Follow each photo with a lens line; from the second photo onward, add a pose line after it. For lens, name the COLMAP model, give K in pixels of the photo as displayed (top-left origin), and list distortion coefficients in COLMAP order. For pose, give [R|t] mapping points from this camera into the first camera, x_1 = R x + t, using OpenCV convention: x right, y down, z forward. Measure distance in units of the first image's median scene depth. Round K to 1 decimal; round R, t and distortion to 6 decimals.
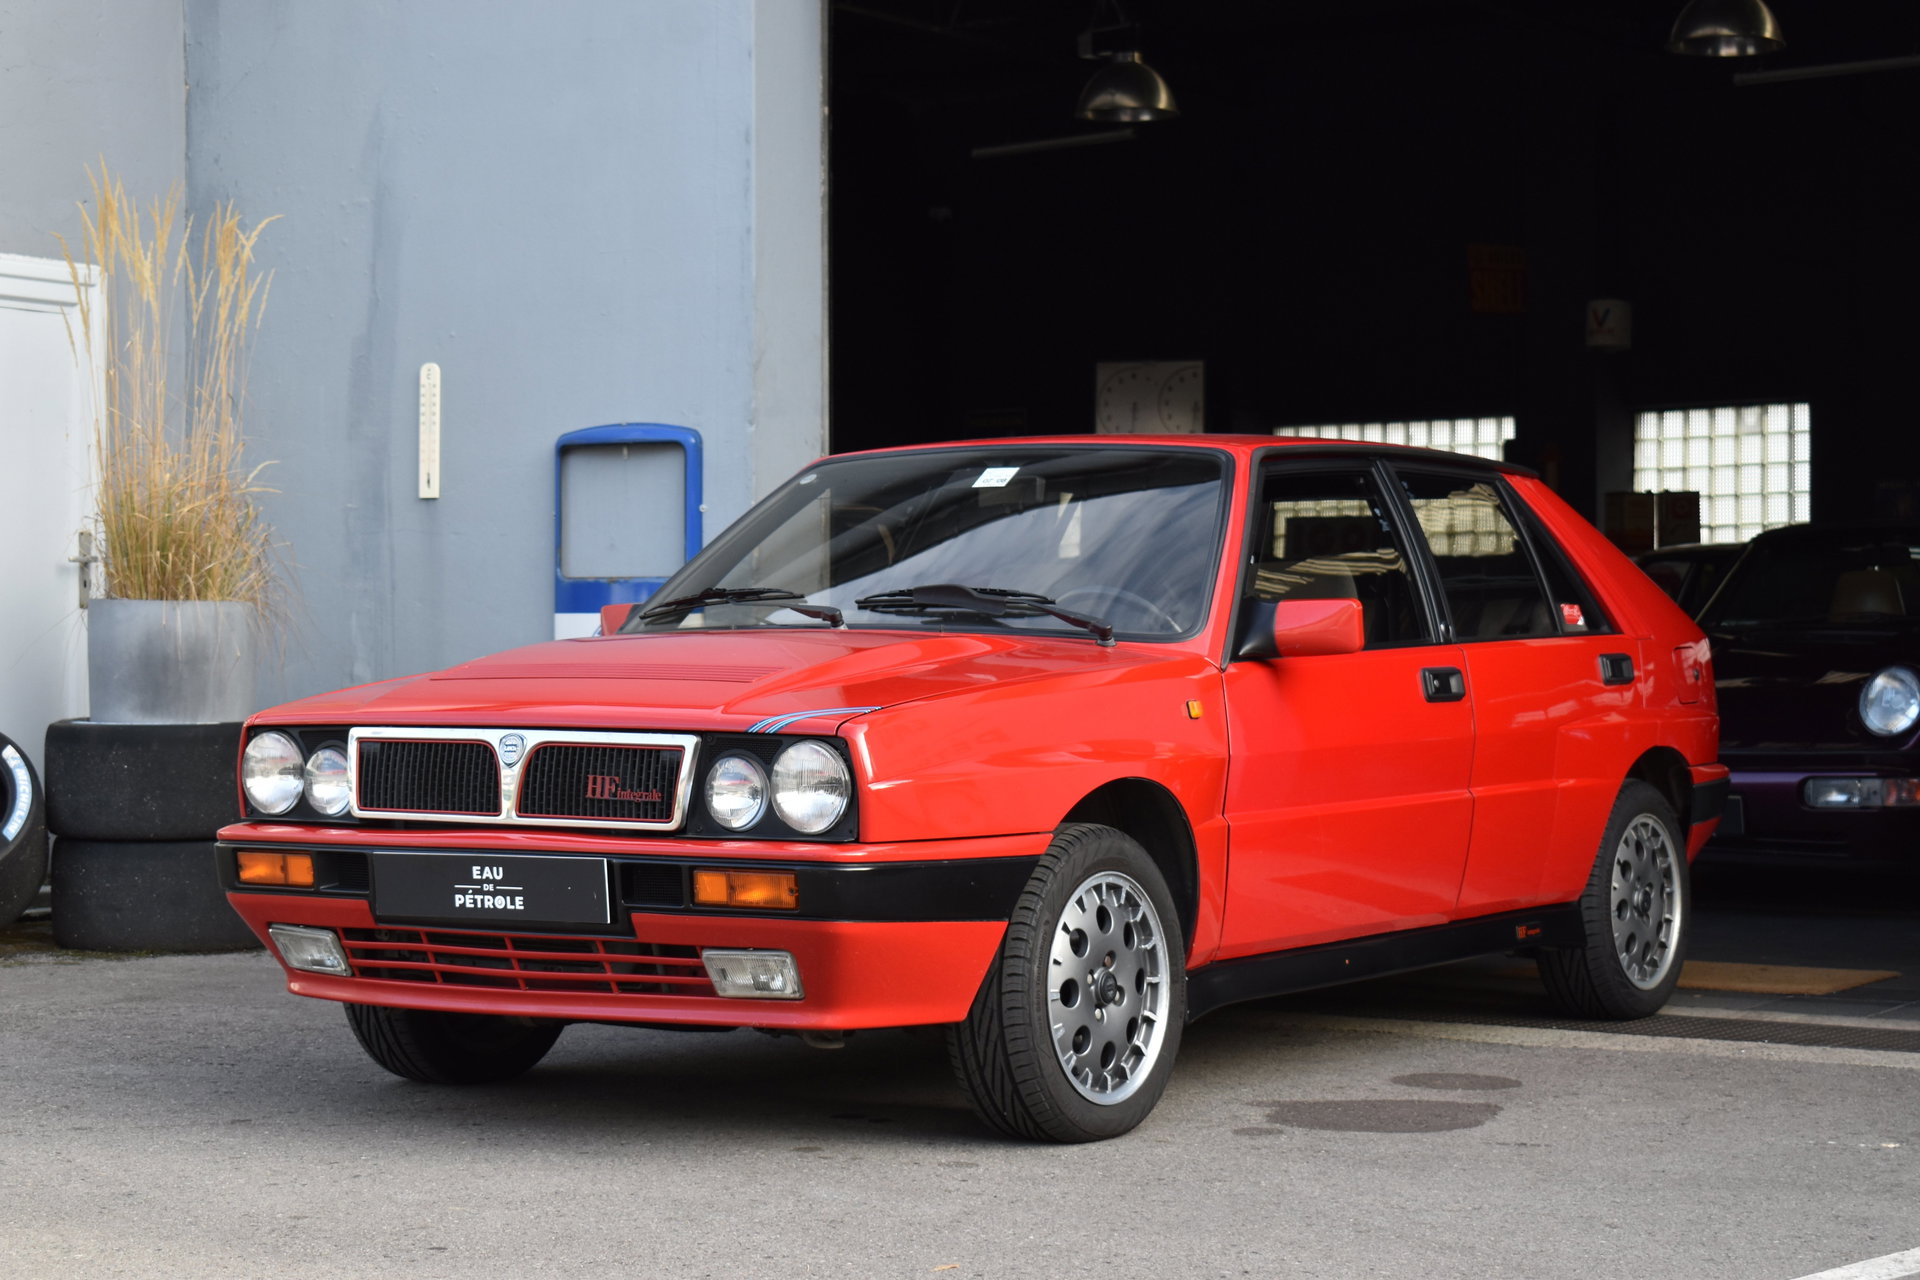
lens RADIAL K [[3572.3, 0, 960.0], [0, 3572.3, 640.0], [0, 0, 1]] dist [0.031065, -0.024848]
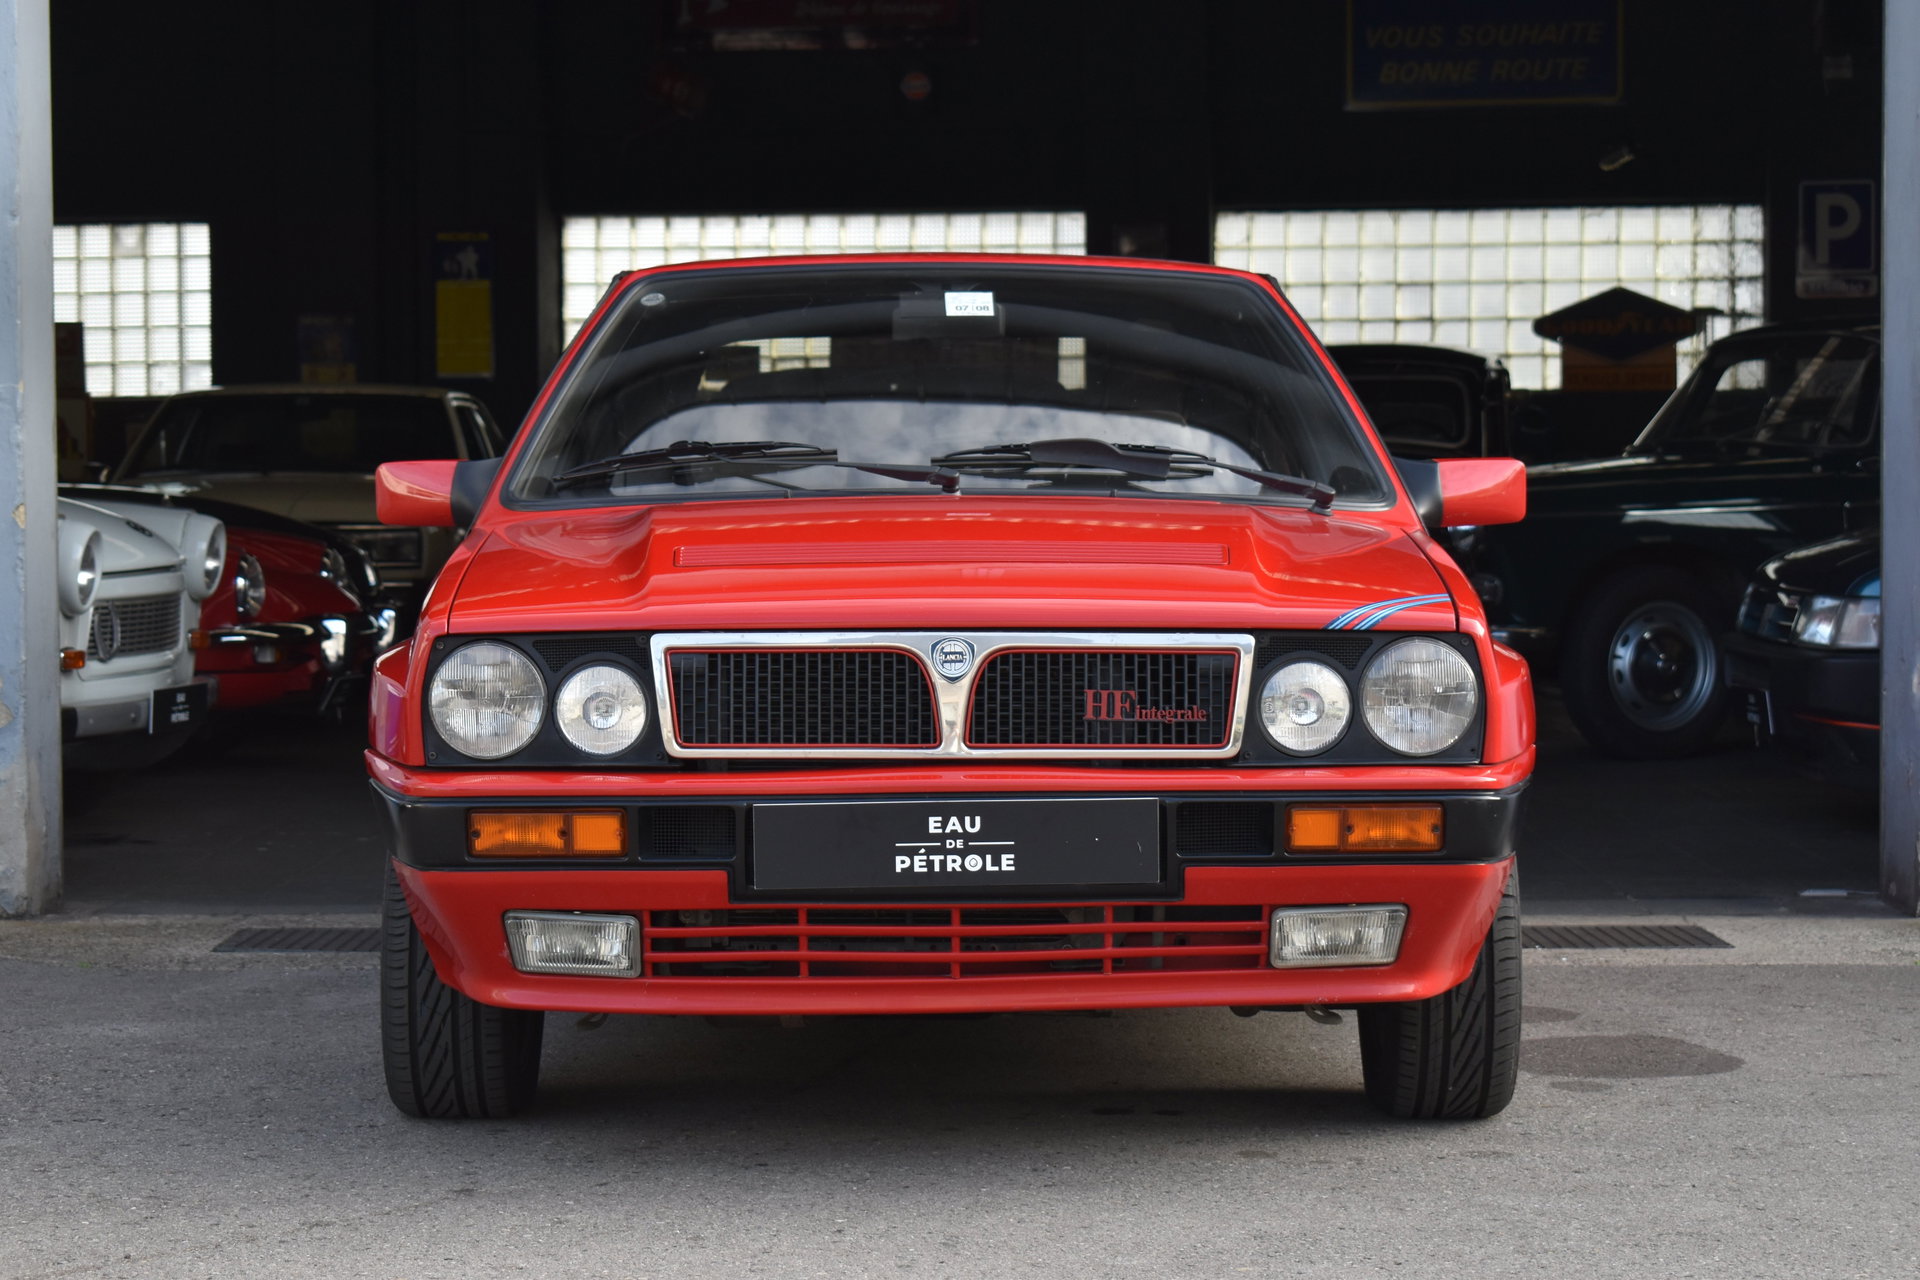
lens RADIAL K [[4070.8, 0, 960.0], [0, 4070.8, 640.0], [0, 0, 1]] dist [0.048791, 0.234806]
pose [[0.828784, -0.022525, 0.559115, -0.496014], [0.002527, 0.999330, 0.036514, -0.003672], [-0.559563, -0.028850, 0.828286, 0.242006]]
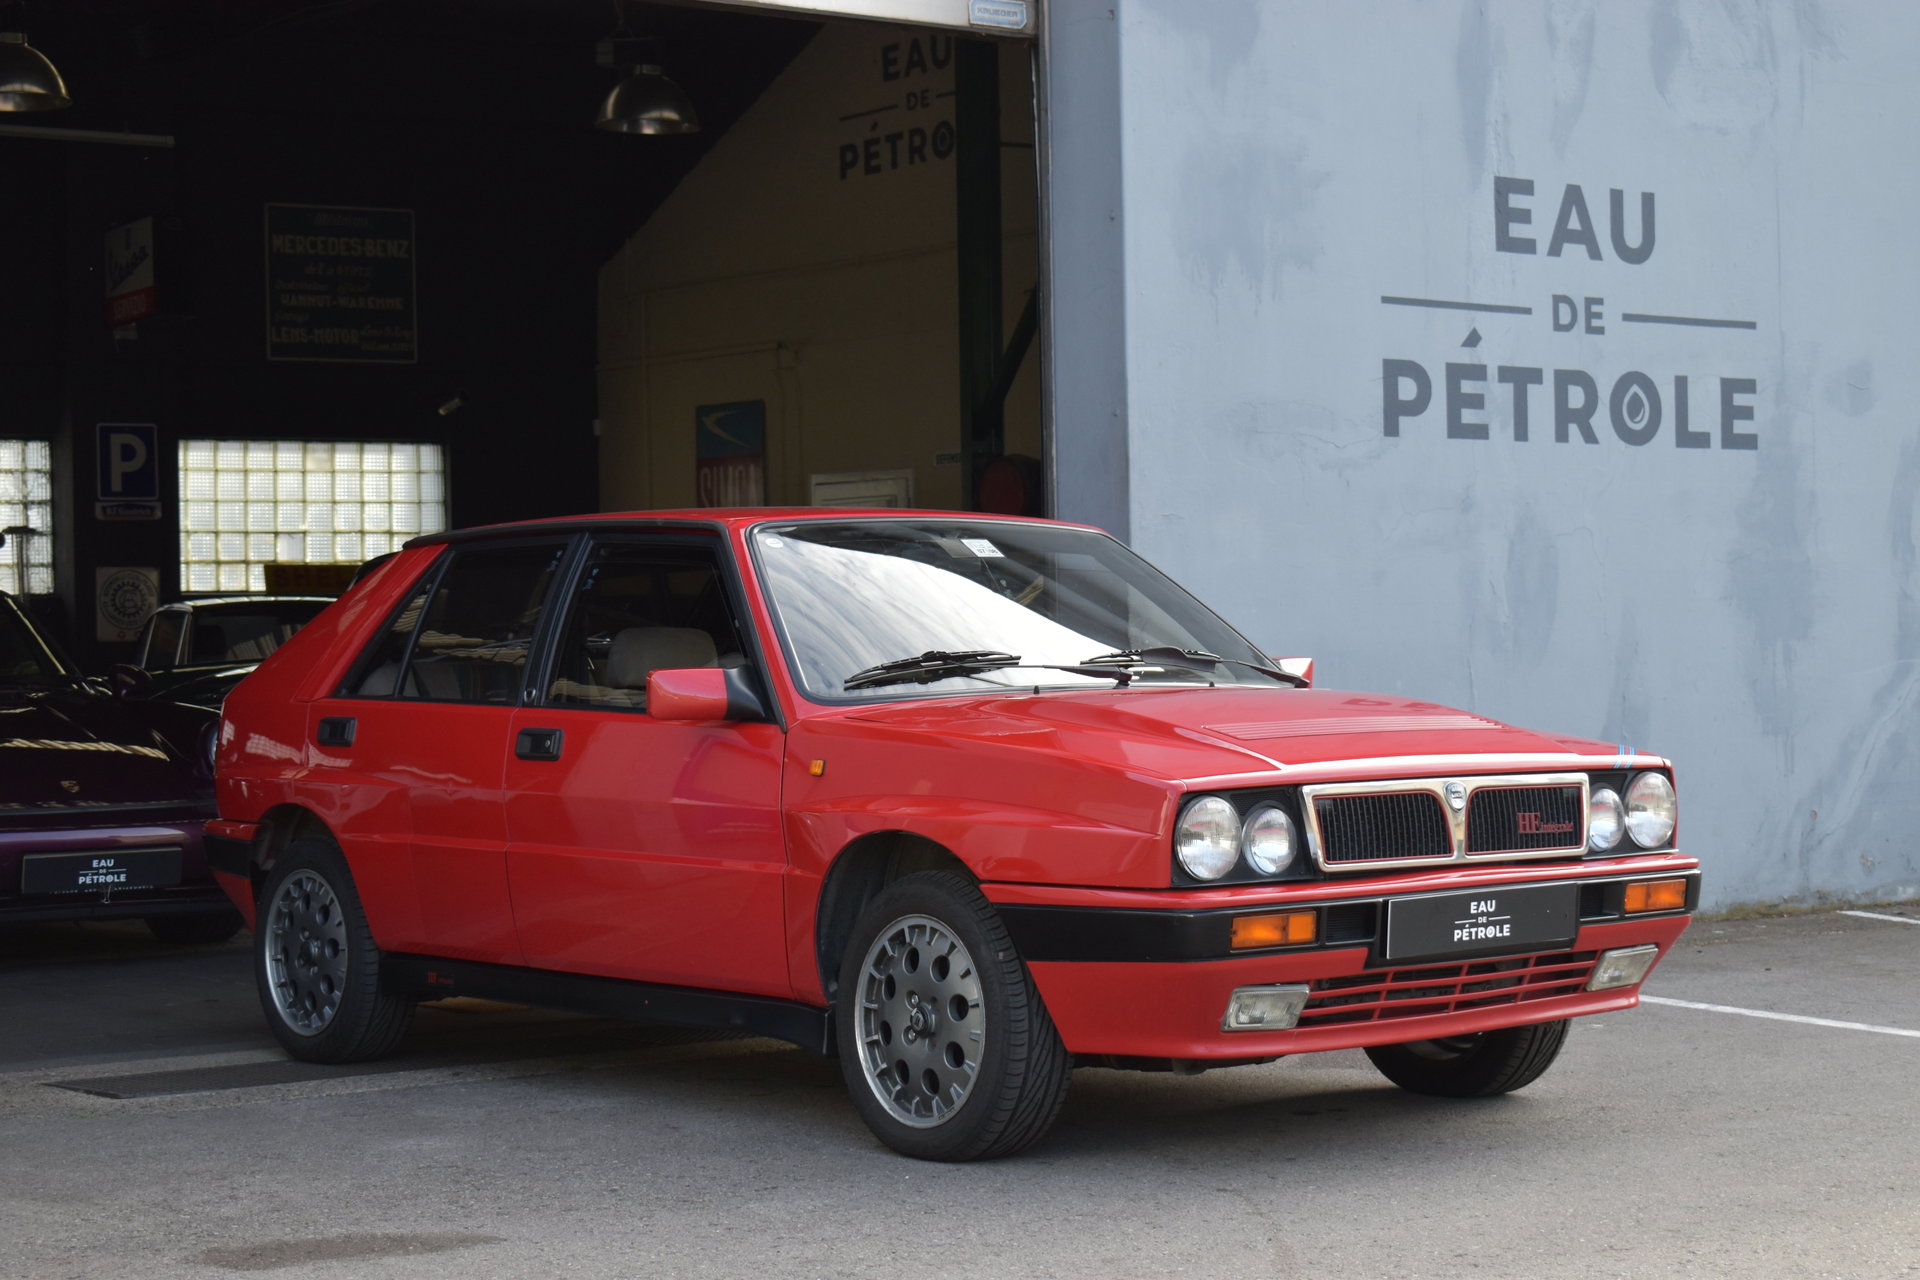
lens RADIAL K [[3572.3, 0, 960.0], [0, 3572.3, 640.0], [0, 0, 1]] dist [0.031065, -0.024848]
pose [[0.307261, -0.002414, 0.951622, -1.015027], [0.017525, 0.999842, -0.003122, -0.014075], [-0.951464, 0.017636, 0.307254, 0.664195]]
